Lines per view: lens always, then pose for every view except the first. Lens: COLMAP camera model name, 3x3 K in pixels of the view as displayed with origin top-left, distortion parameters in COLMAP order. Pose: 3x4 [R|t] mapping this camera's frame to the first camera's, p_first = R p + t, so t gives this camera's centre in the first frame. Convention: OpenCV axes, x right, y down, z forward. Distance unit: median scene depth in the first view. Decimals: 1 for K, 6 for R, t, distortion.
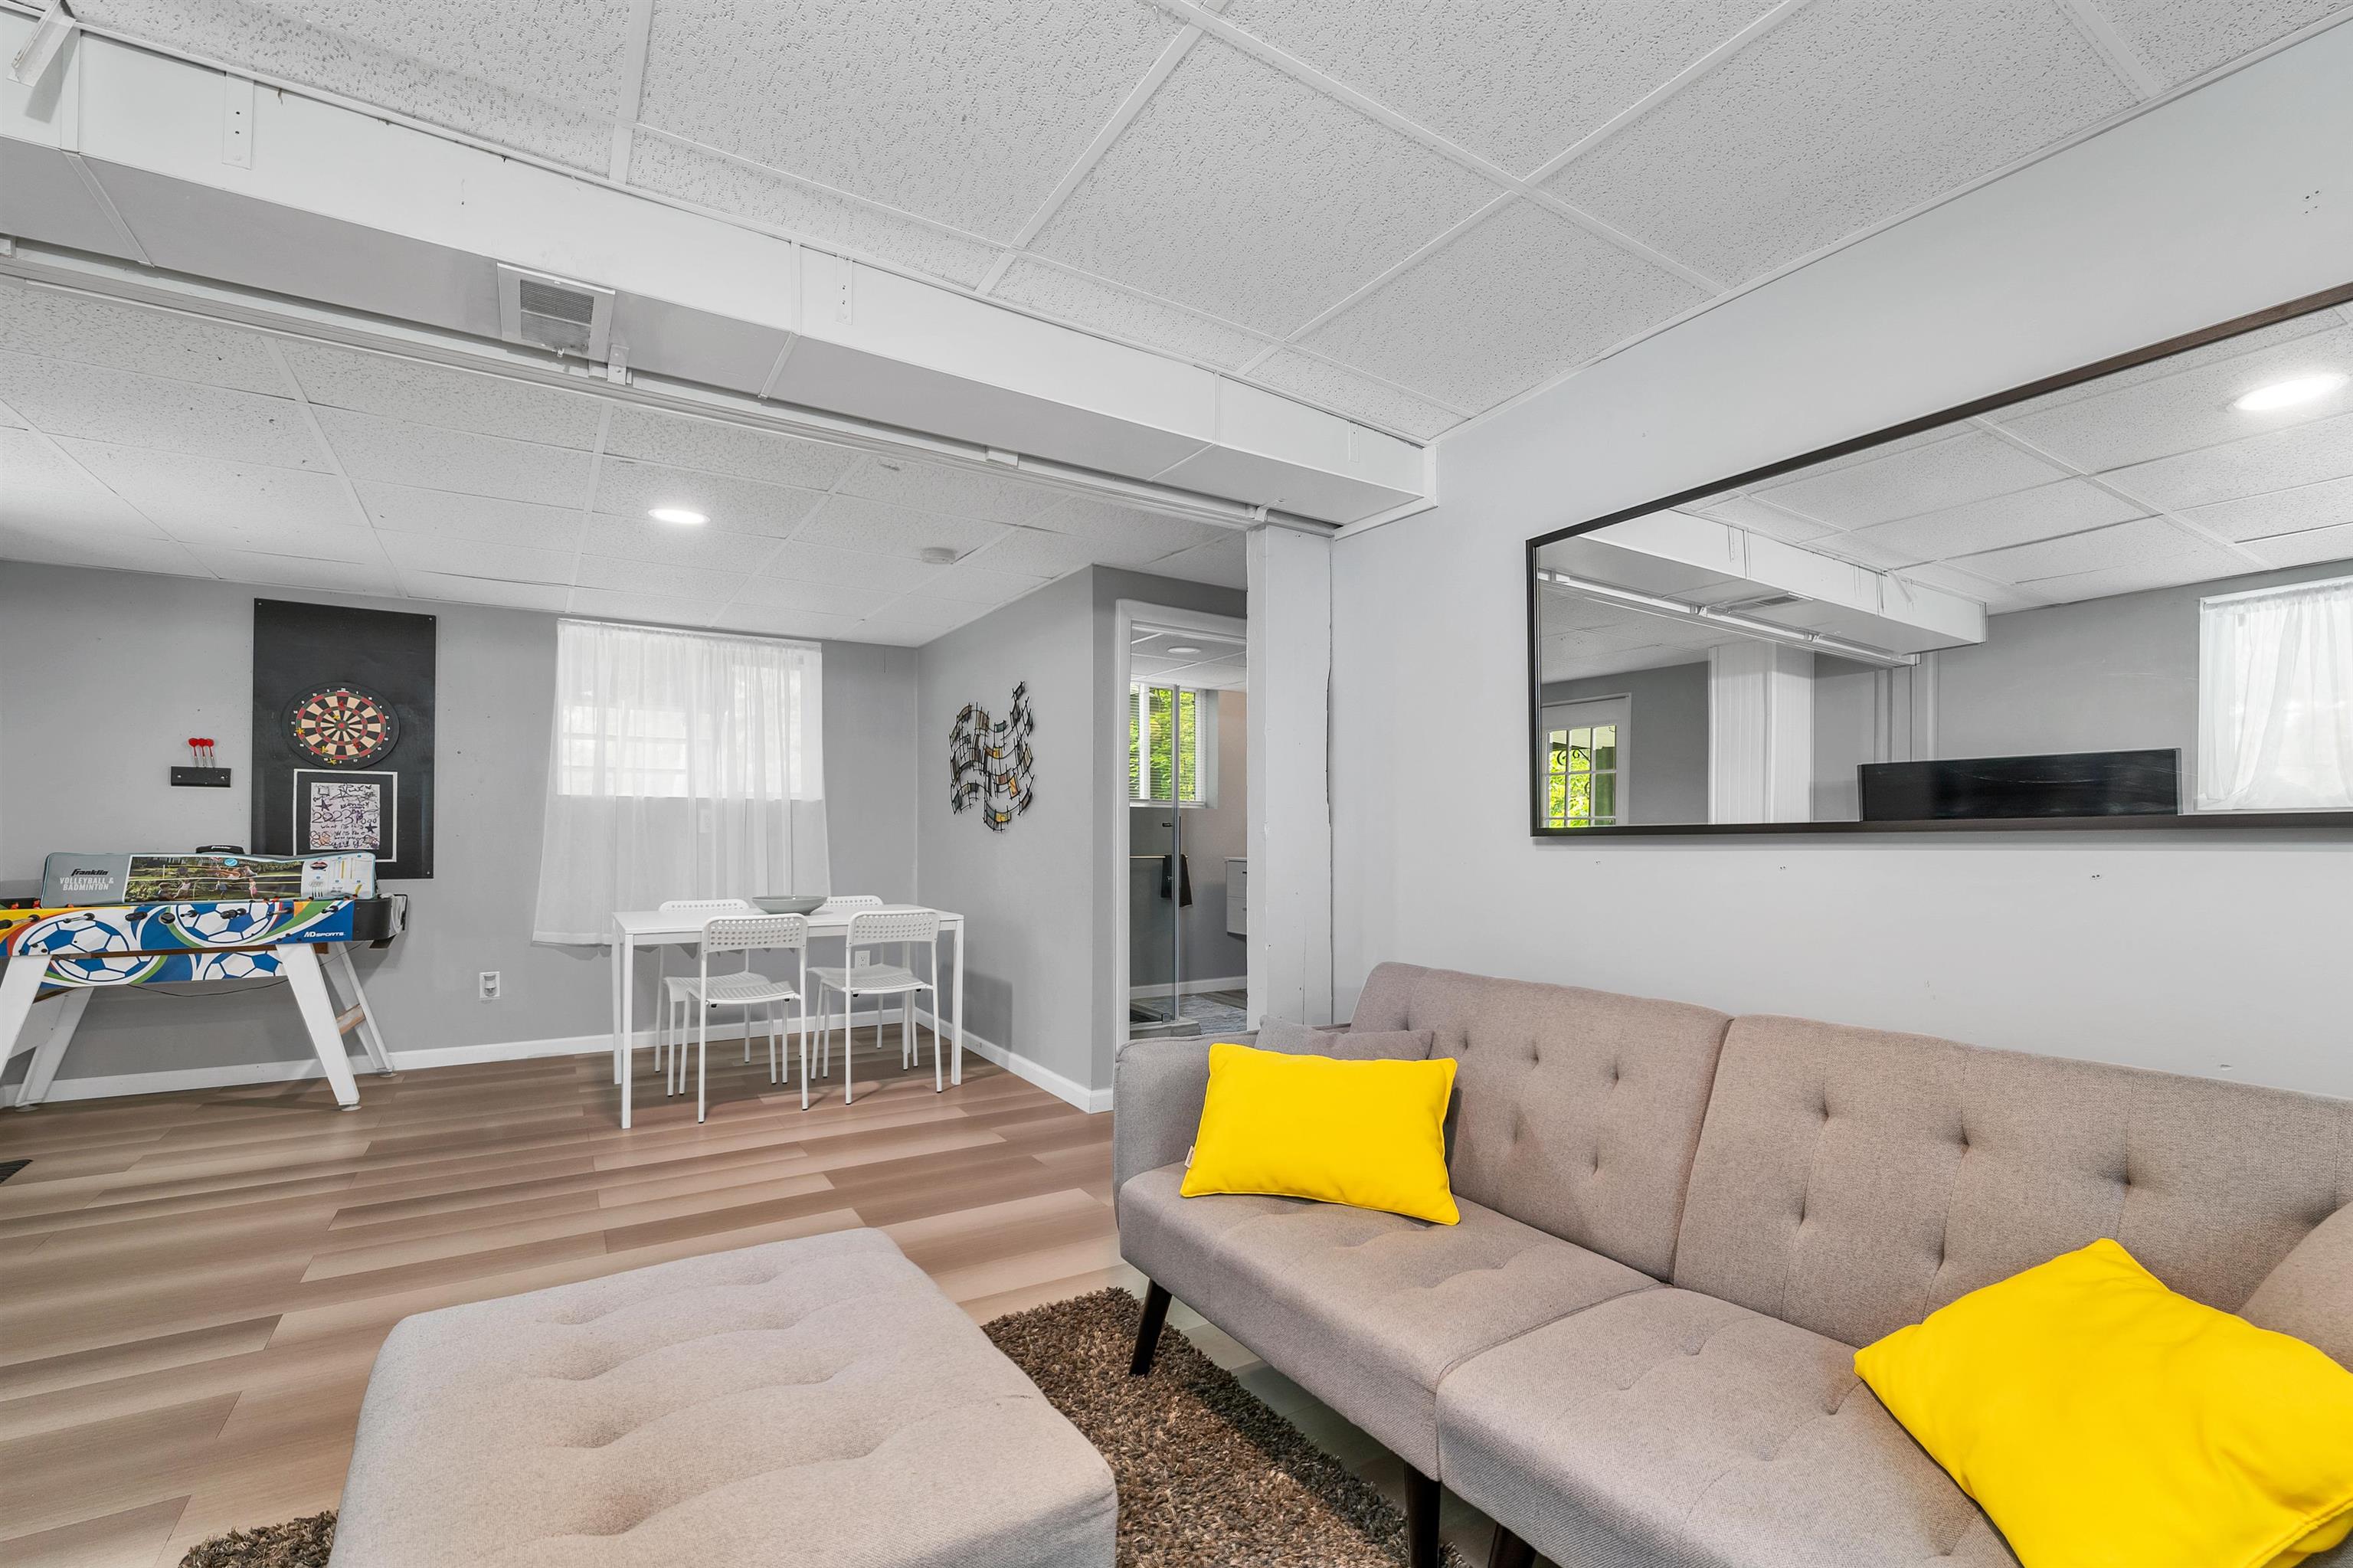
lens RADIAL K [[1005.4, 0, 1251.9], [0, 1005.4, 833.9], [0, 0, 1]] dist [0.000208, -0.000074]
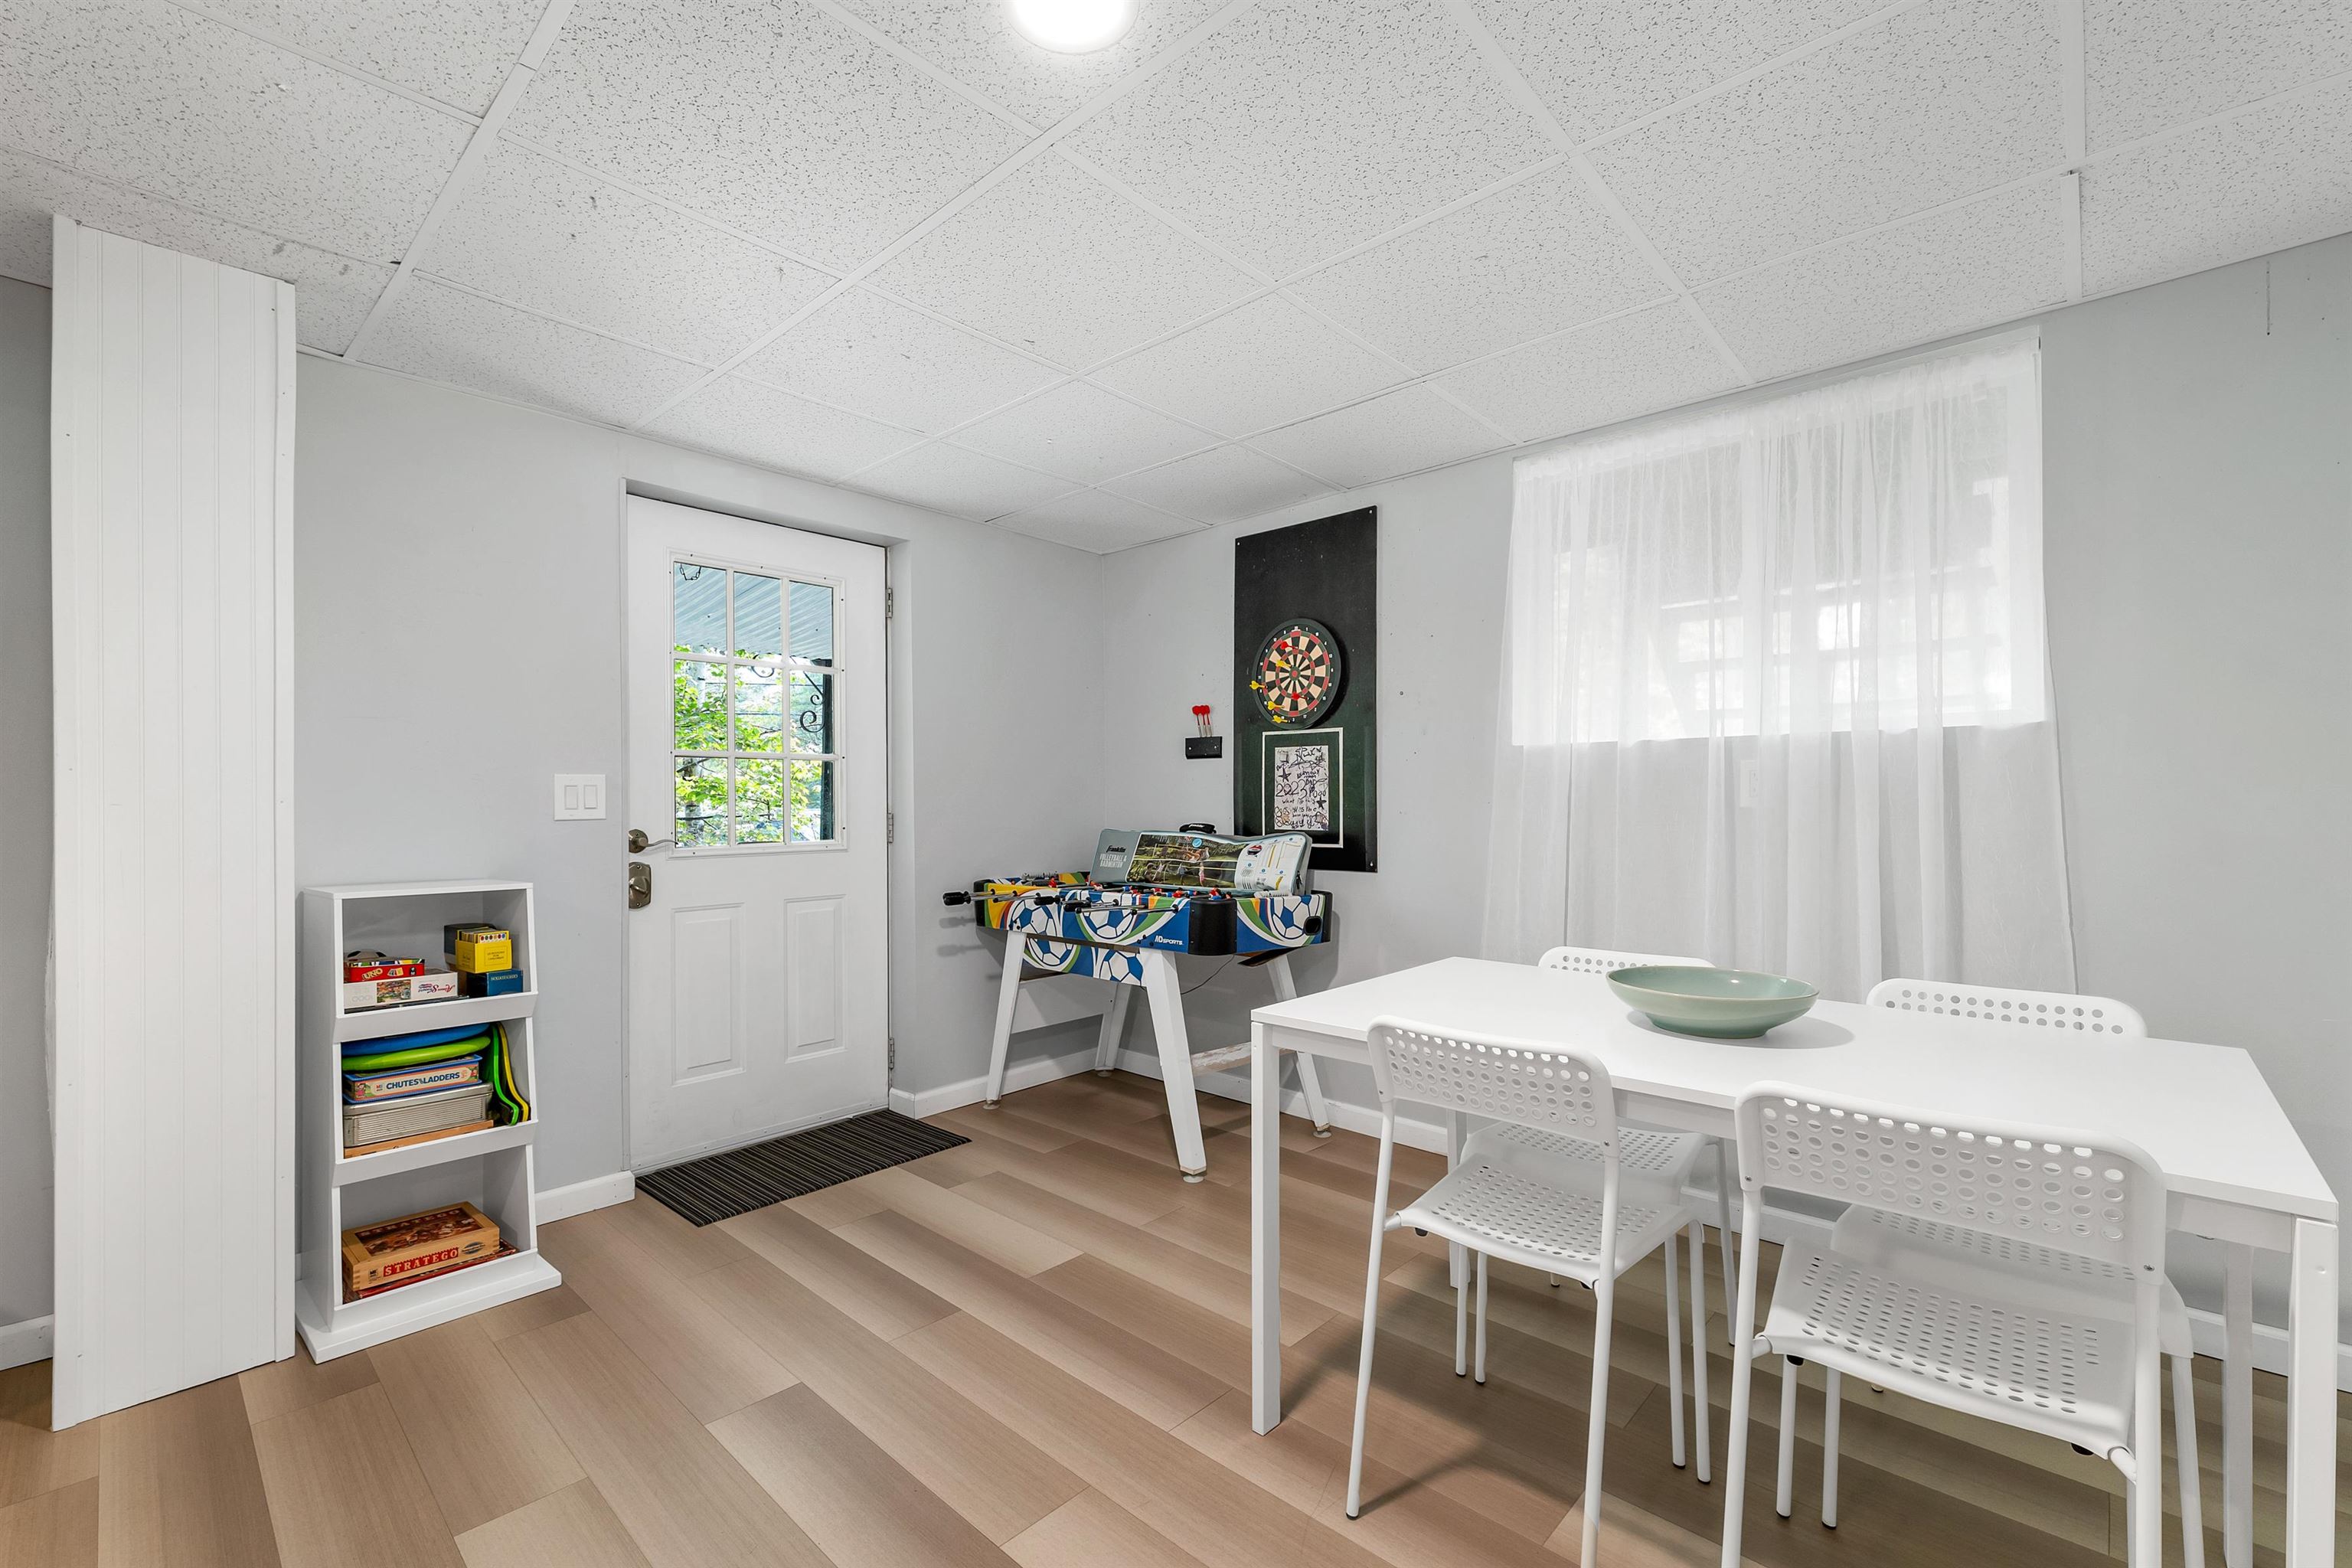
lens RADIAL K [[1024.0, 0, 1176.3], [0, 1024.0, 802.3], [0, 0, 1]] dist [-0.004073, -0.000336]
pose [[0.196127, -0.007670, -0.980548, -0.140078], [0.002332, 0.999970, -0.007355, -0.000633], [0.980576, -0.000844, 0.196139, 0.789569]]
